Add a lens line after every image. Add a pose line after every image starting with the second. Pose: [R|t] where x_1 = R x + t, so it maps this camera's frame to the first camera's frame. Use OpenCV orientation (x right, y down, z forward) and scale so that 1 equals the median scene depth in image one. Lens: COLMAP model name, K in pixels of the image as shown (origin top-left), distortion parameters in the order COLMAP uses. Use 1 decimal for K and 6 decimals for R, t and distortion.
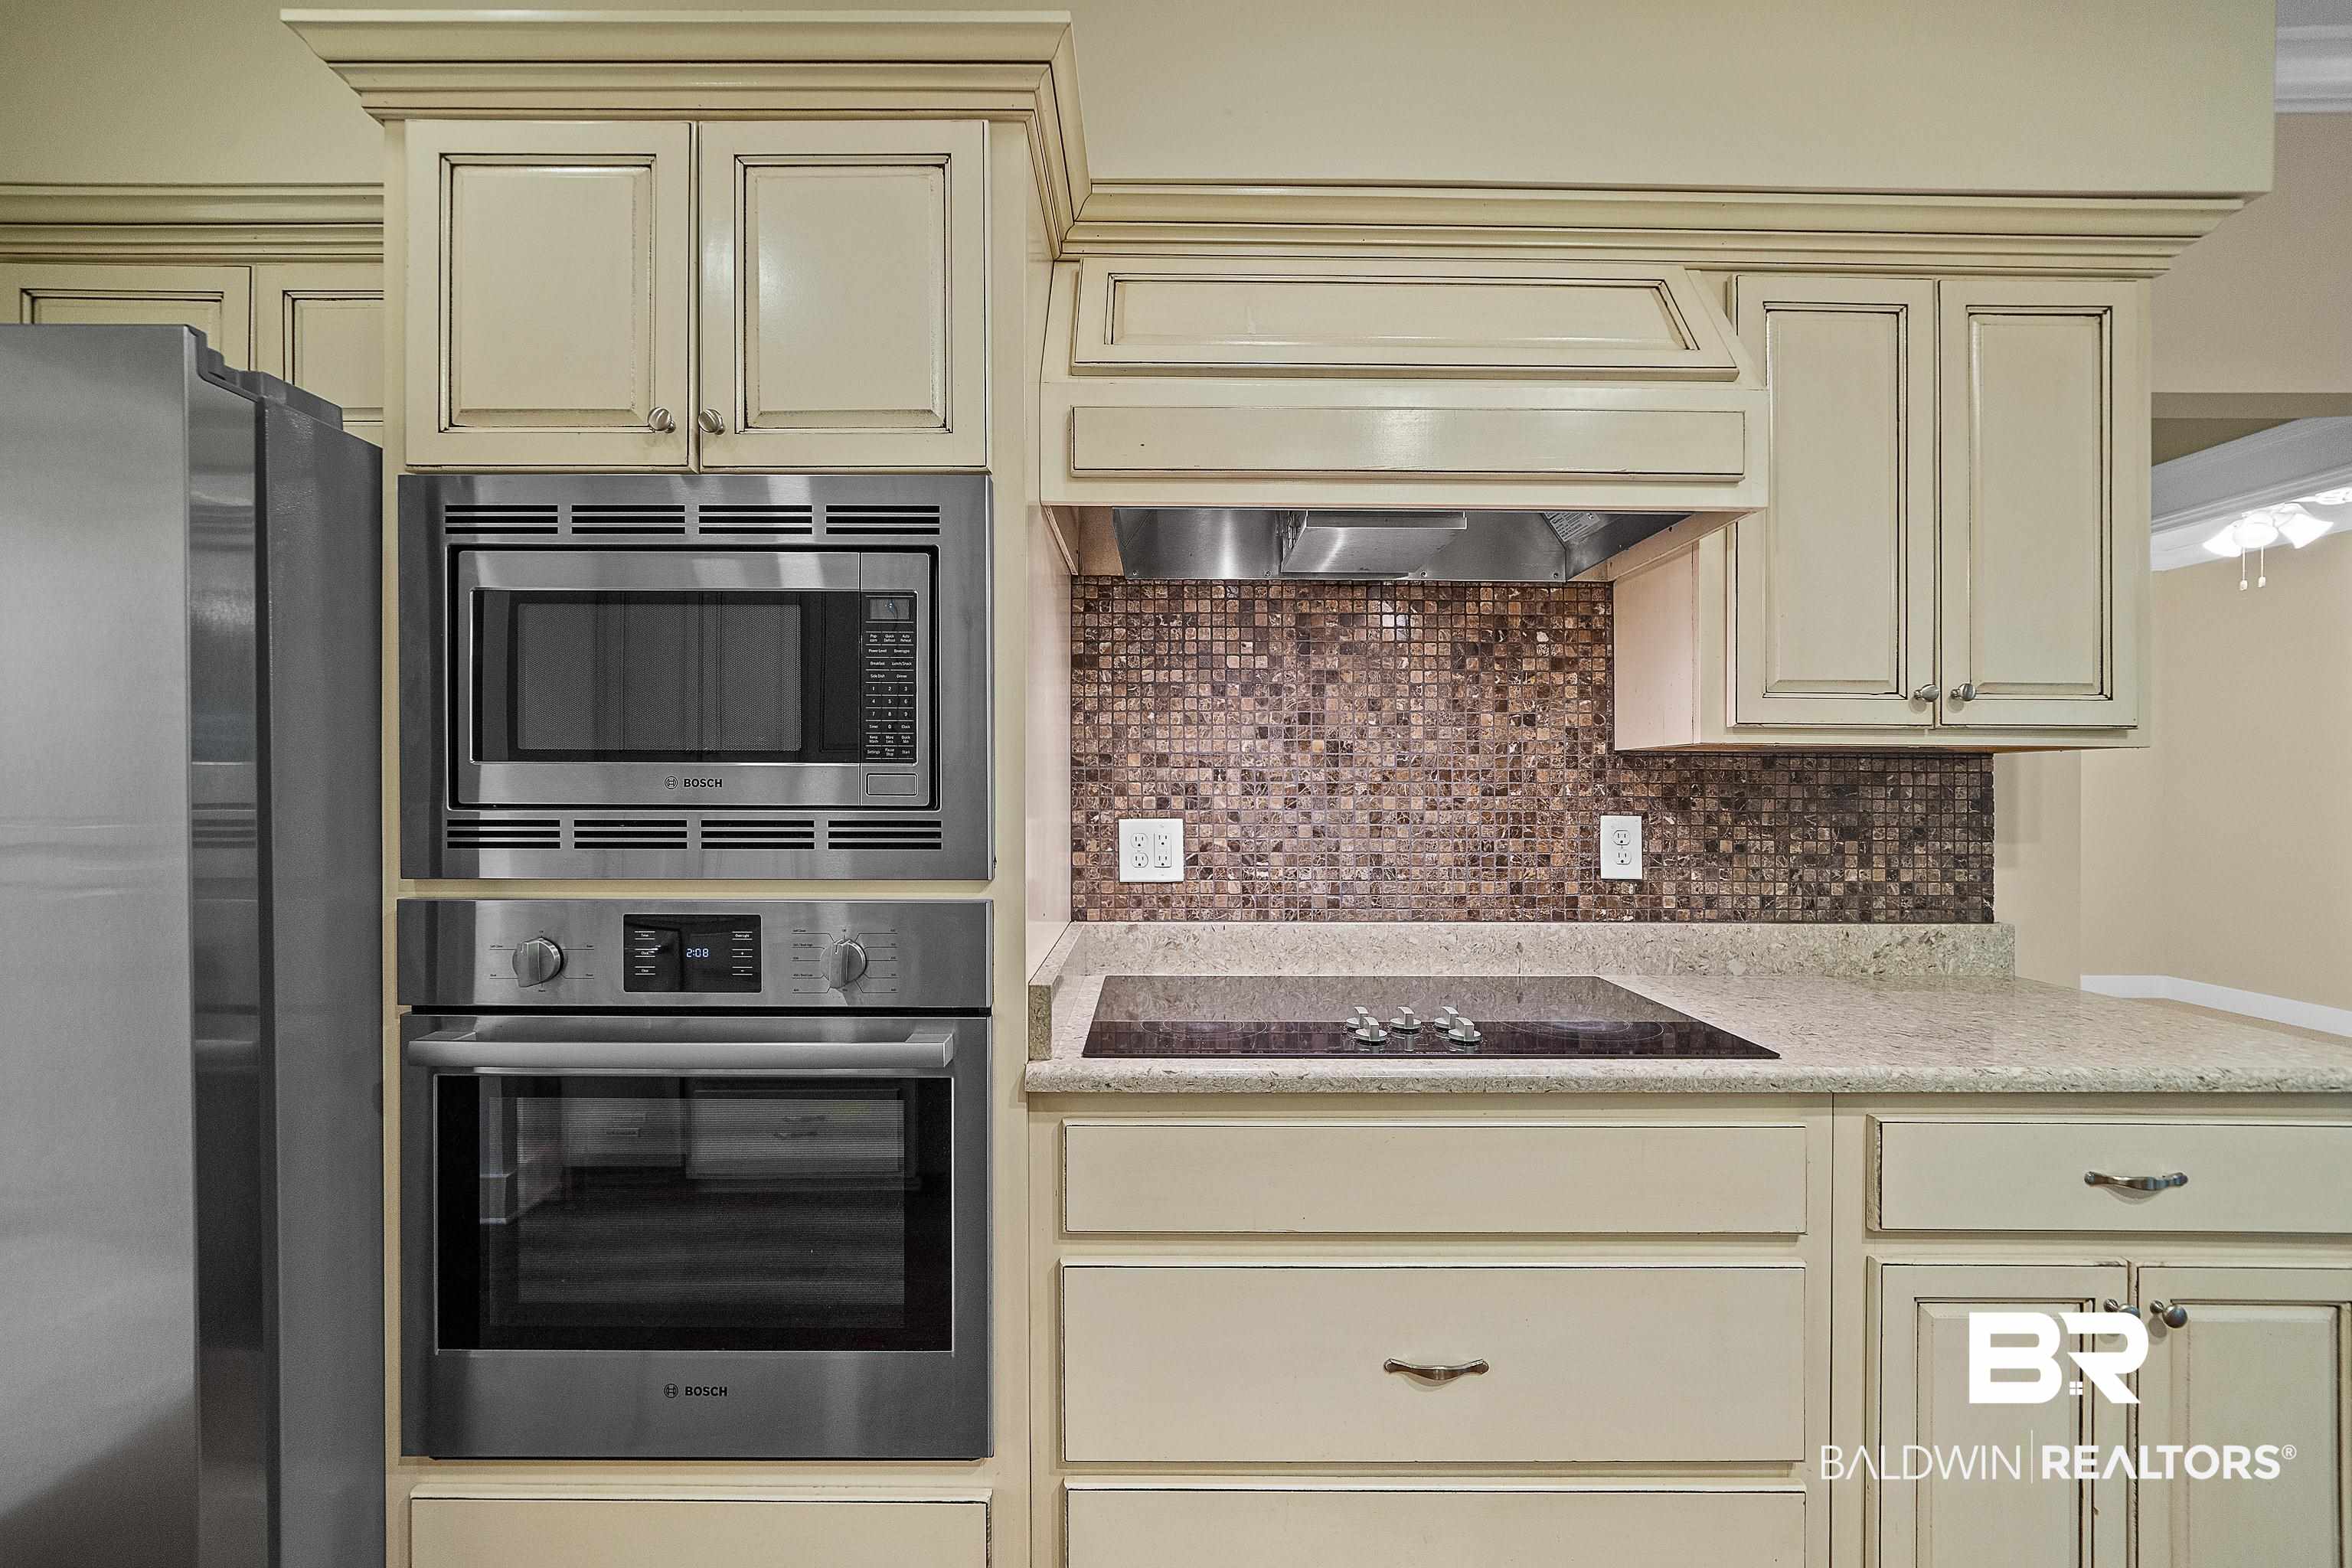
lens RADIAL K [[927.0, 0, 1154.2], [0, 927.0, 792.9], [0, 0, 1]] dist [-0.008551, 0.001476]
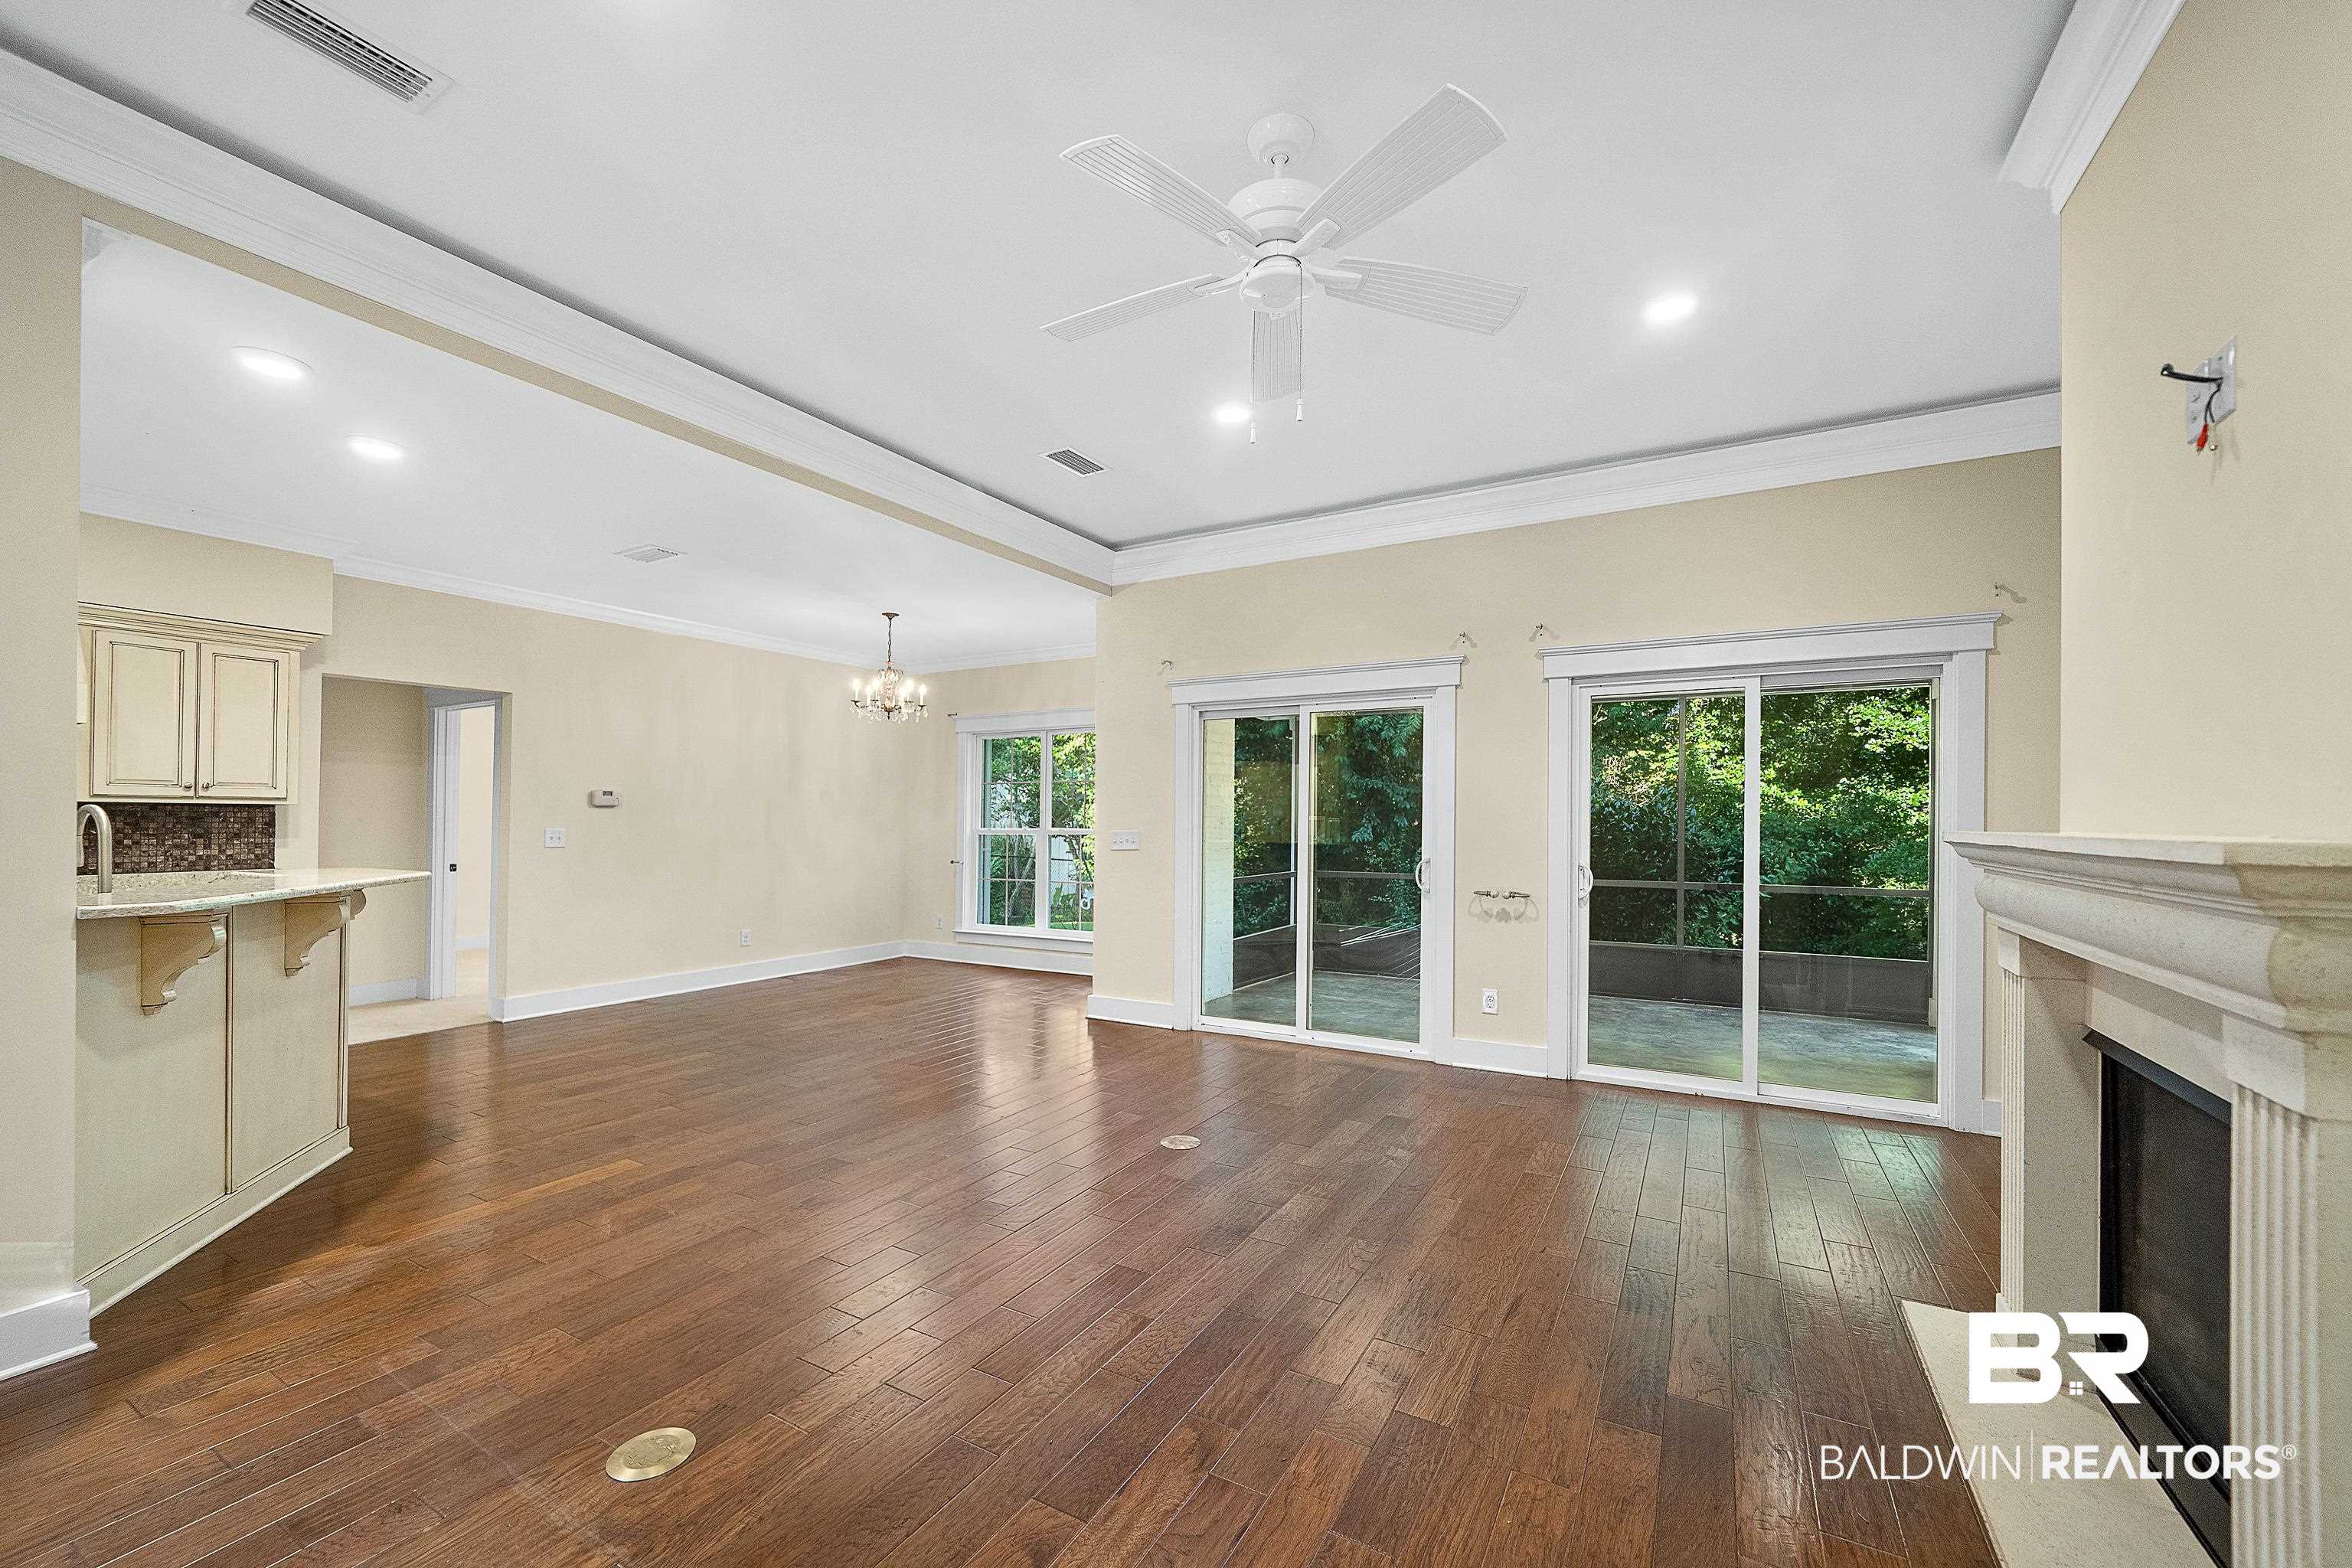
lens RADIAL K [[929.7, 0, 1175.1], [0, 929.7, 810.6], [0, 0, 1]] dist [-0.007554, 0.002282]
pose [[0.485791, 0.008052, 0.874038, -0.175934], [0.005164, 0.999914, -0.012081, 0.018607], [-0.874060, 0.010383, 0.485708, -2.626165]]
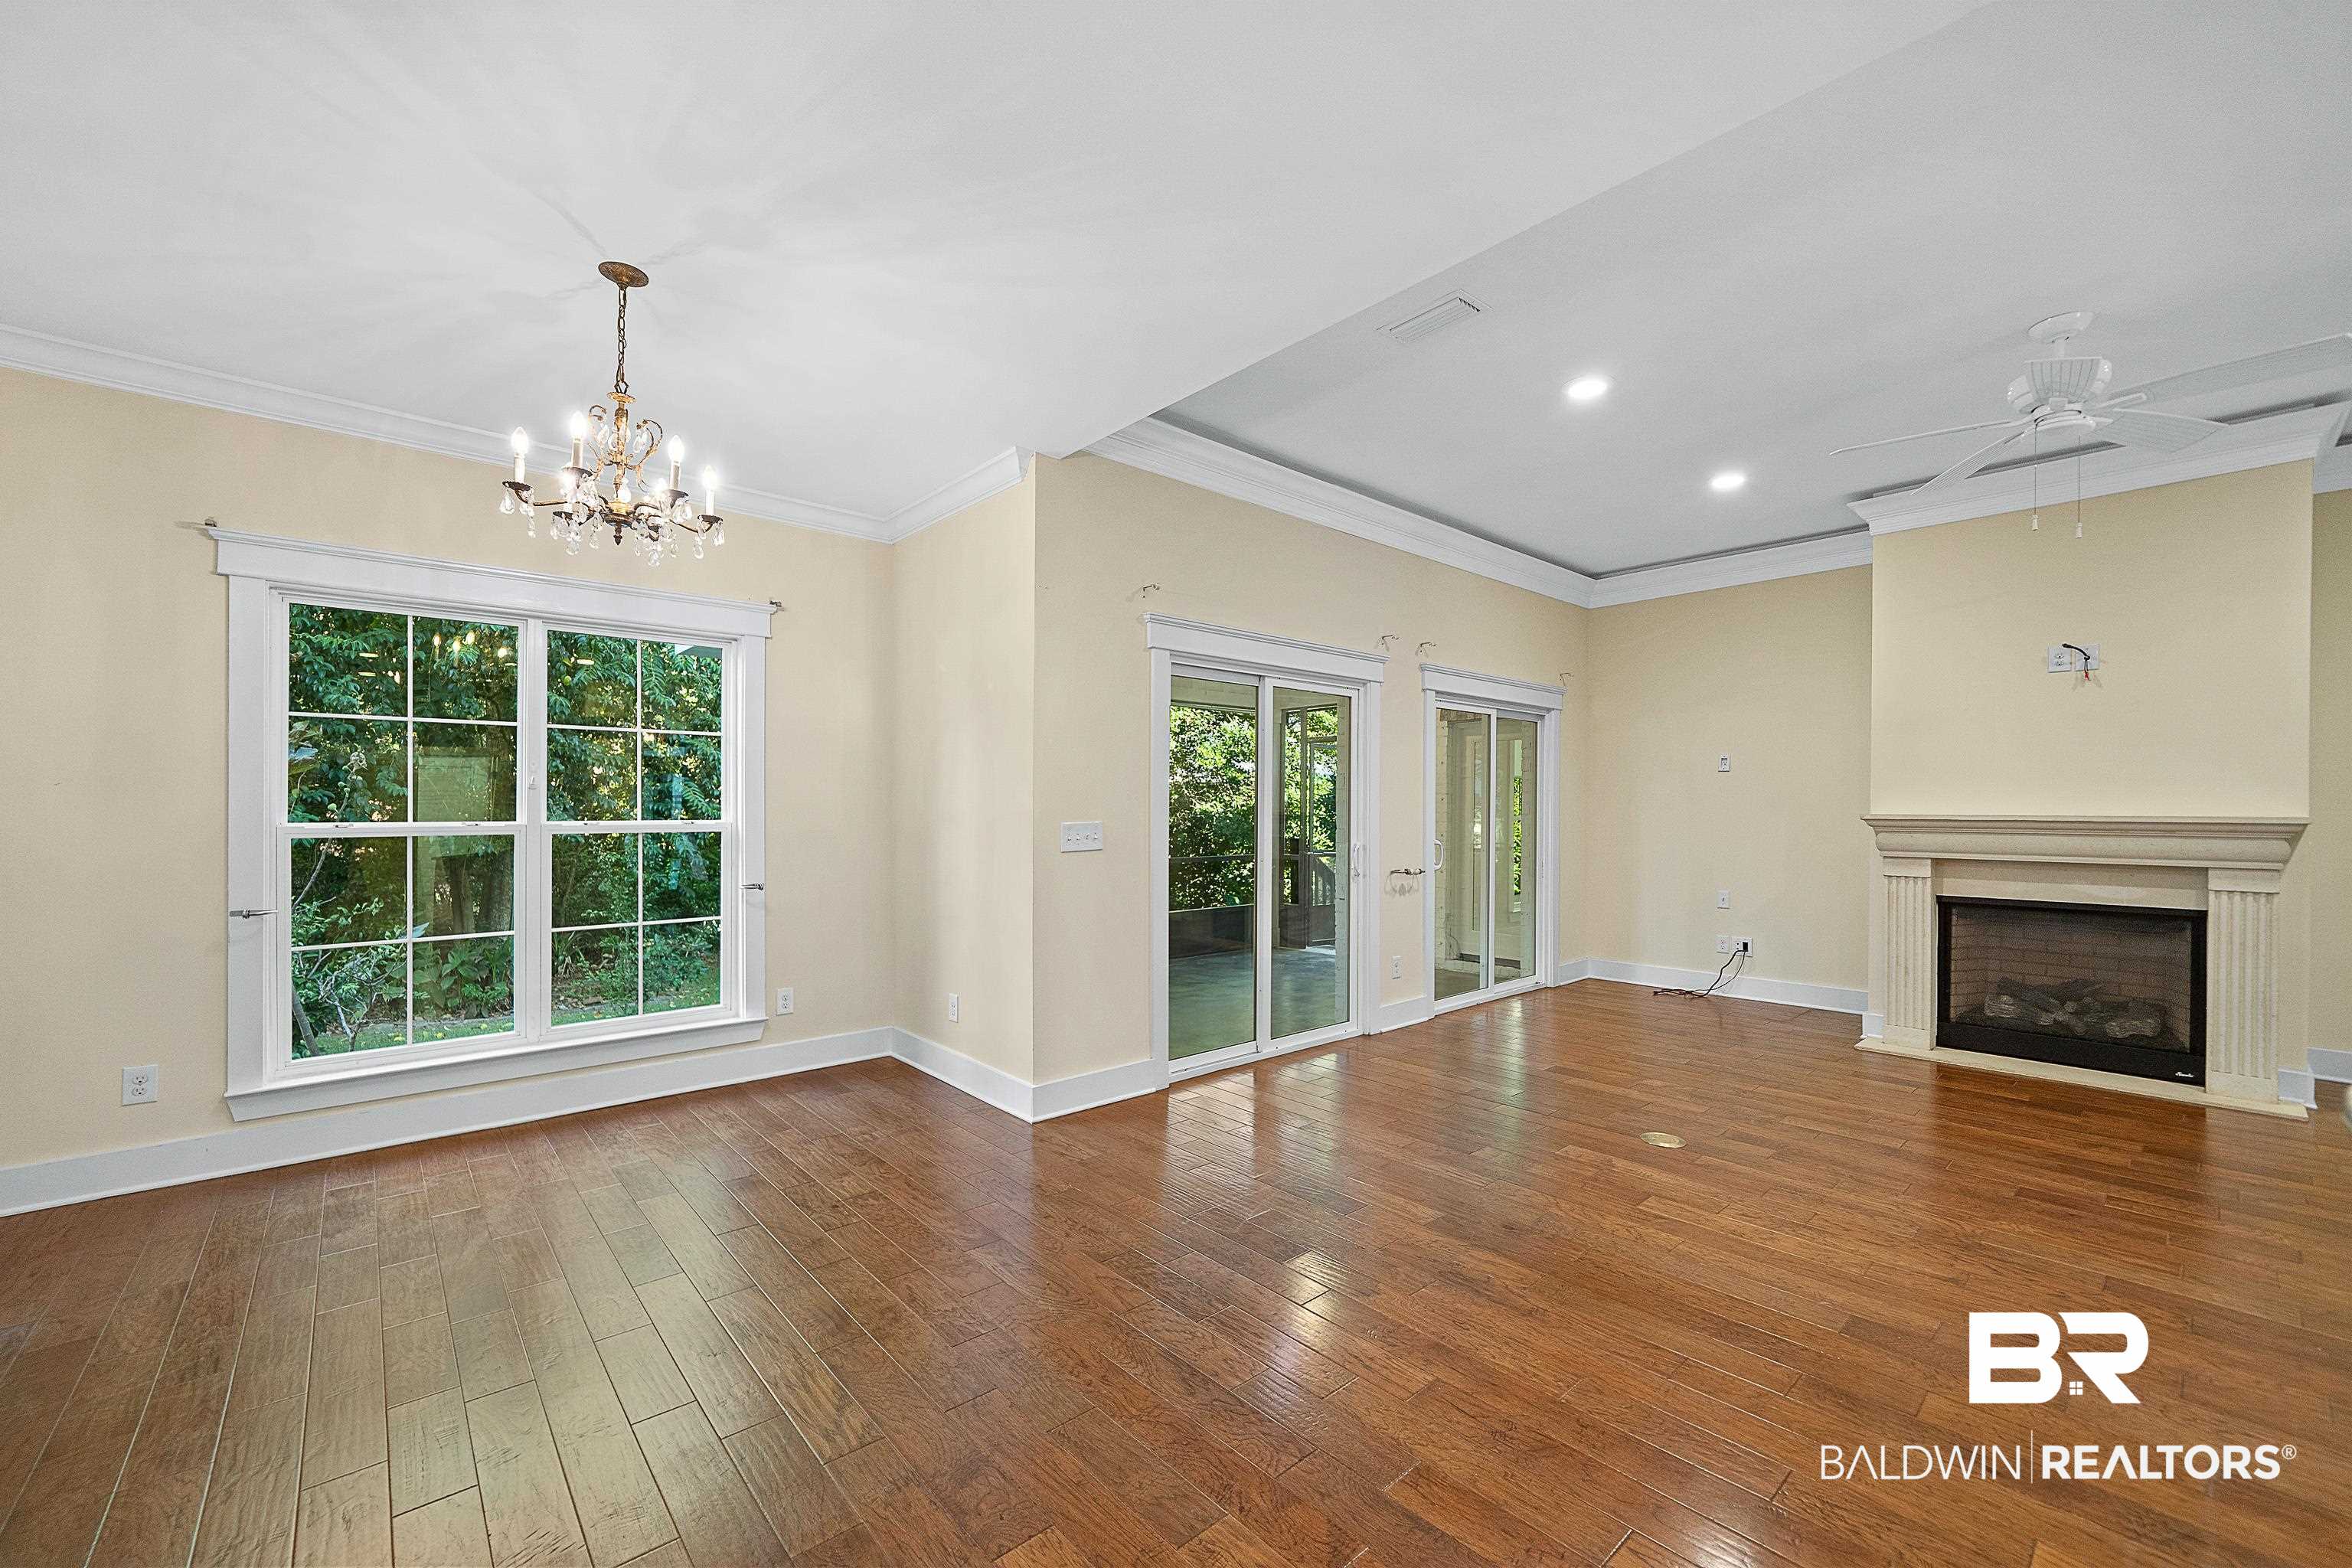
lens RADIAL K [[927.0, 0, 1171.8], [0, 927.0, 809.8], [0, 0, 1]] dist [-0.008551, 0.001476]
pose [[-0.662669, -0.008128, 0.748868, 0.841496], [-0.000993, 0.999950, 0.009975, -0.000296], [-0.748912, 0.005866, -0.662644, 0.457325]]
